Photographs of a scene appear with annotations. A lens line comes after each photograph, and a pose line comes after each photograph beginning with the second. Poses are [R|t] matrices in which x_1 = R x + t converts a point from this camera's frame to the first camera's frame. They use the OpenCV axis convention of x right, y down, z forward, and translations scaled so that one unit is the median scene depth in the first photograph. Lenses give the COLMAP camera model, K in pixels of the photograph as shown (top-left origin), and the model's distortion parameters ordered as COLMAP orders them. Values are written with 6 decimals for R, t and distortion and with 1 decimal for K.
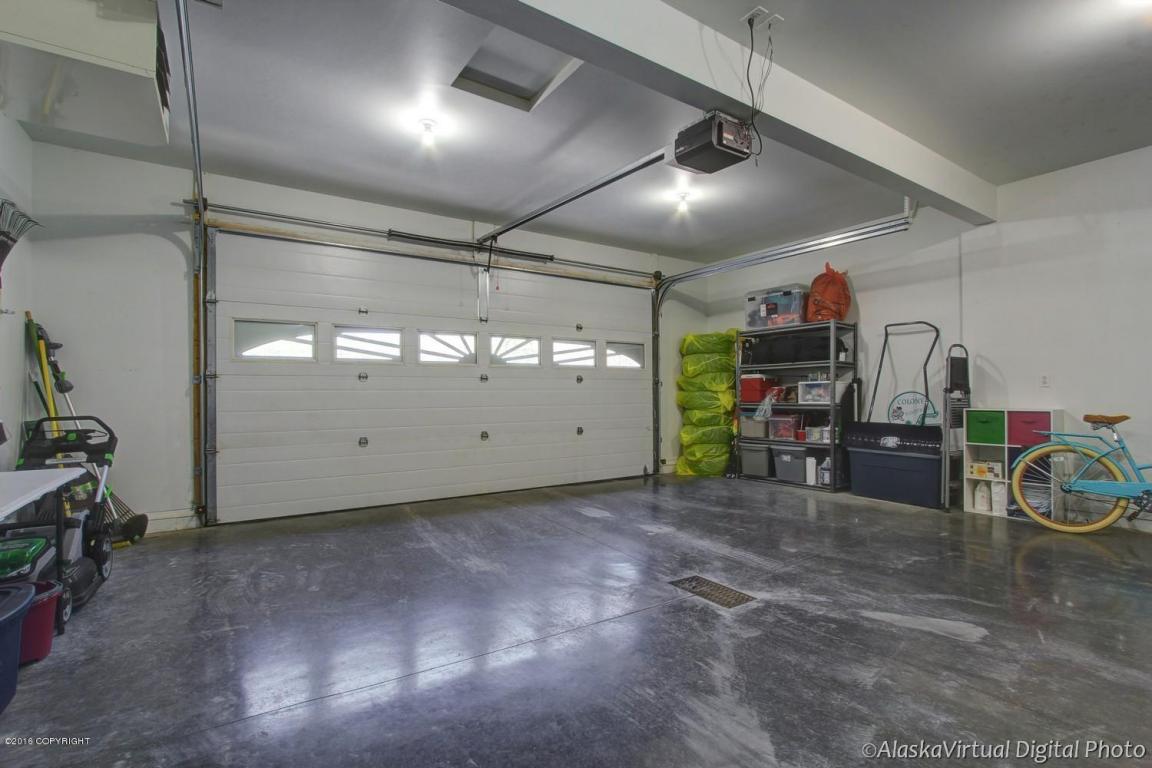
lens RADIAL K [[532.2, 0, 573.6], [0, 532.2, 388.7], [0, 0, 1]] dist [-0.018110, 0.002189]
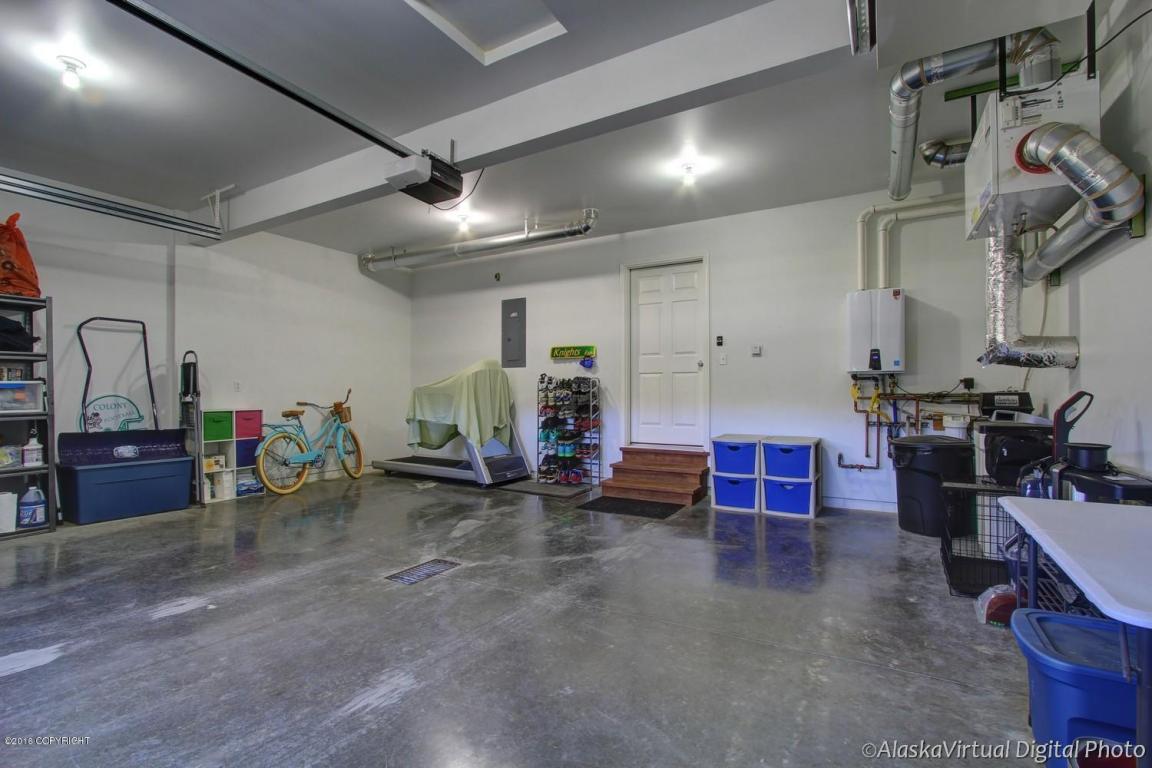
lens RADIAL K [[532.2, 0, 573.5], [0, 532.2, 390.1], [0, 0, 1]] dist [-0.018110, 0.002189]
pose [[-0.434543, 0.007339, 0.900621, -0.786801], [-0.001610, 0.999959, -0.008926, 0.005244], [-0.900650, -0.005328, -0.434513, 1.057932]]
